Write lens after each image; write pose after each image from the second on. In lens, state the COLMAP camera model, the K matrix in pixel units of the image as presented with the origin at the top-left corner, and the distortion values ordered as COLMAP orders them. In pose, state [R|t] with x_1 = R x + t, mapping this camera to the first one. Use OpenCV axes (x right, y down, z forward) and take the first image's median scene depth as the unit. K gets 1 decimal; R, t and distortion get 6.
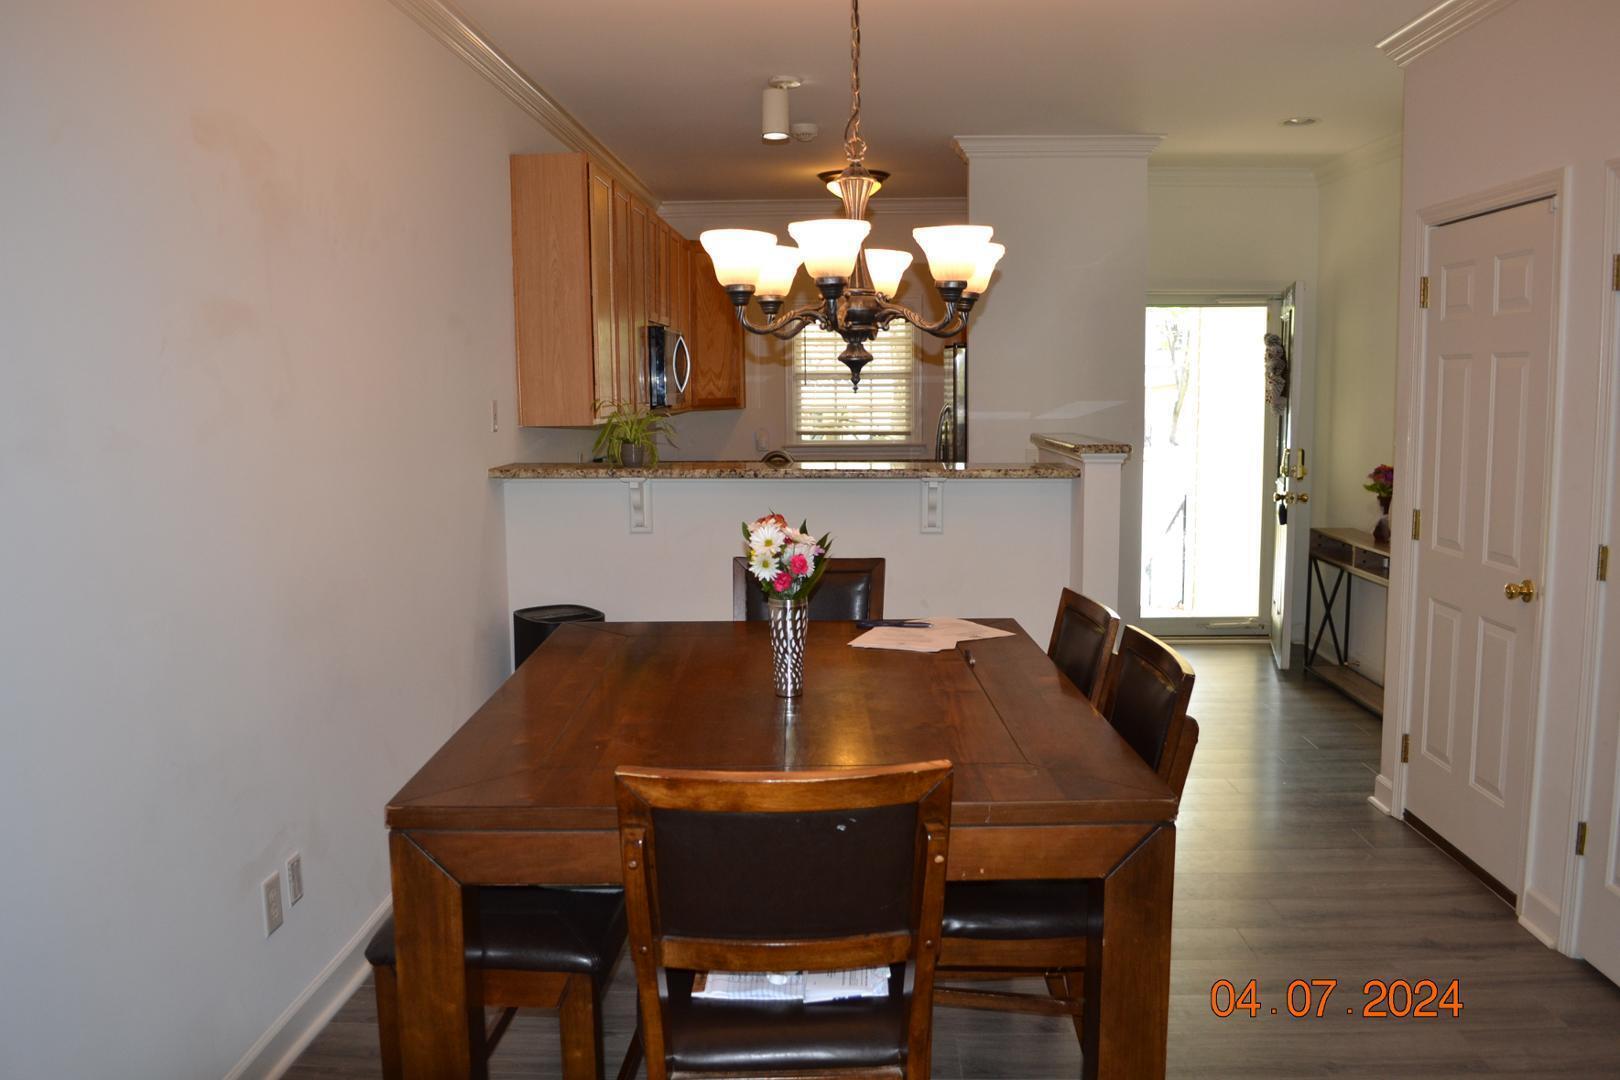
lens RADIAL K [[1290.4, 0, 809.4], [0, 1290.4, 531.3], [0, 0, 1]] dist [-0.084256, 0.015149]
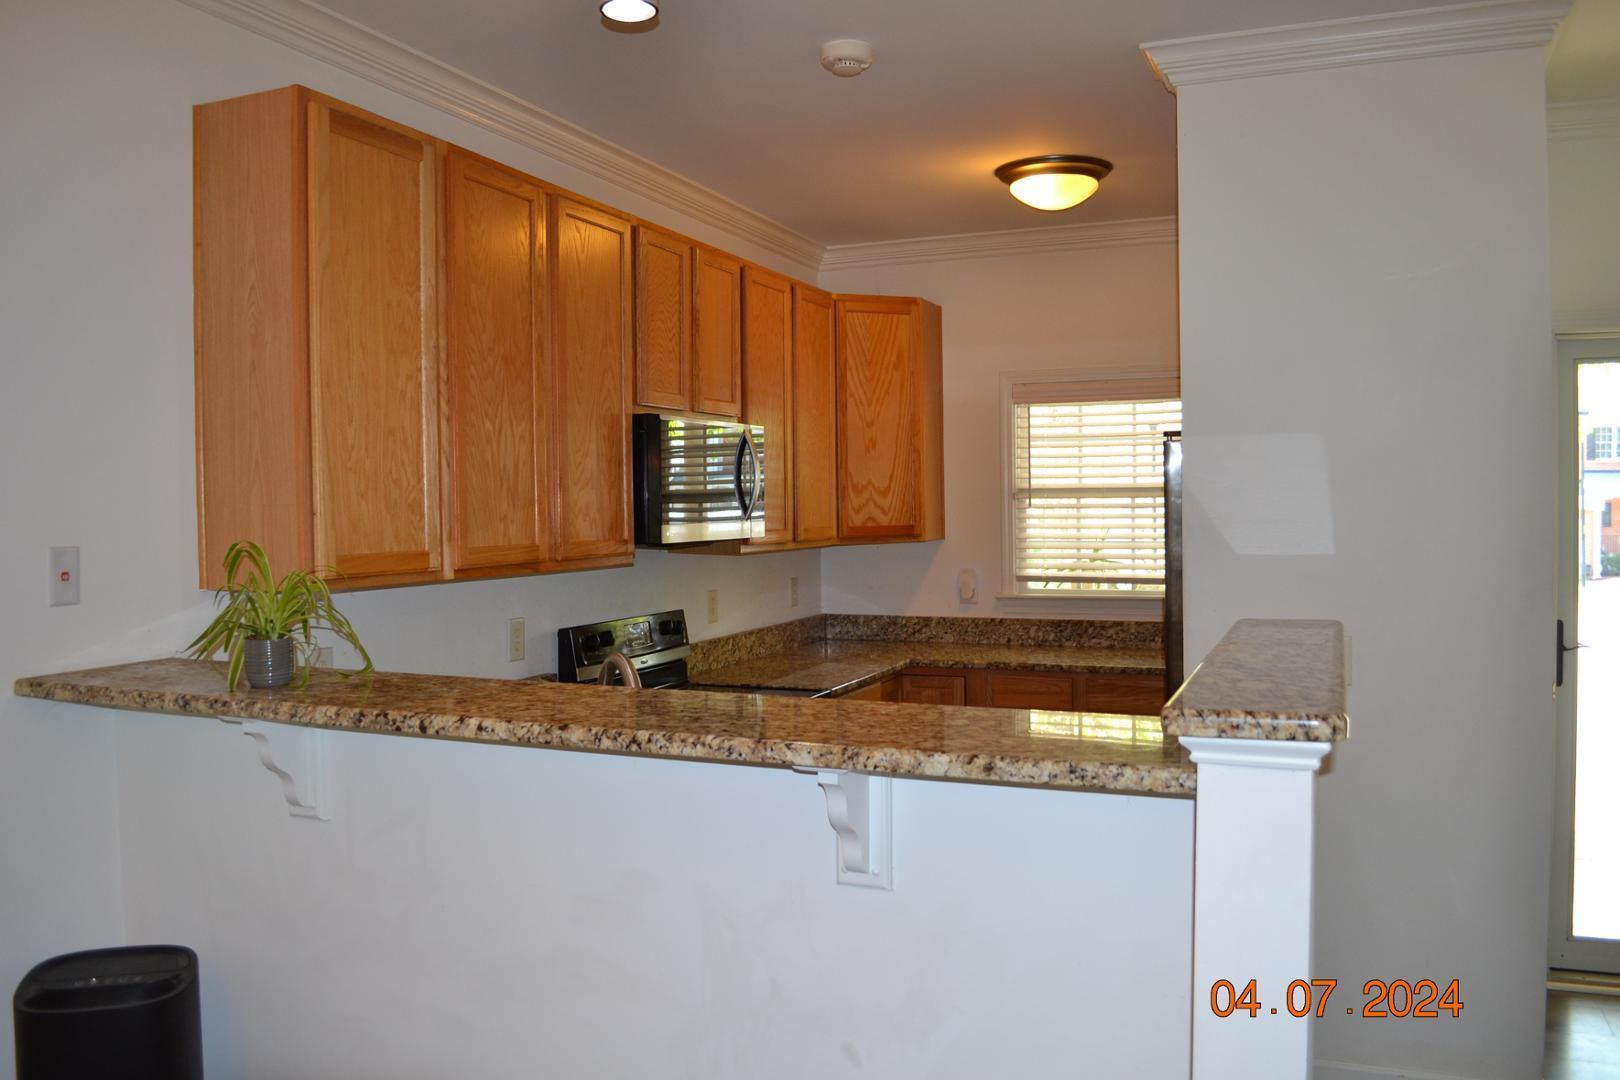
lens RADIAL K [[1290.4, 0, 809.4], [0, 1290.4, 531.3], [0, 0, 1]] dist [-0.084256, 0.015149]
pose [[0.935064, 0.007611, -0.354397, 0.125393], [-0.038683, 0.995990, -0.080675, -0.043313], [0.352362, 0.089146, 0.931608, 0.347283]]
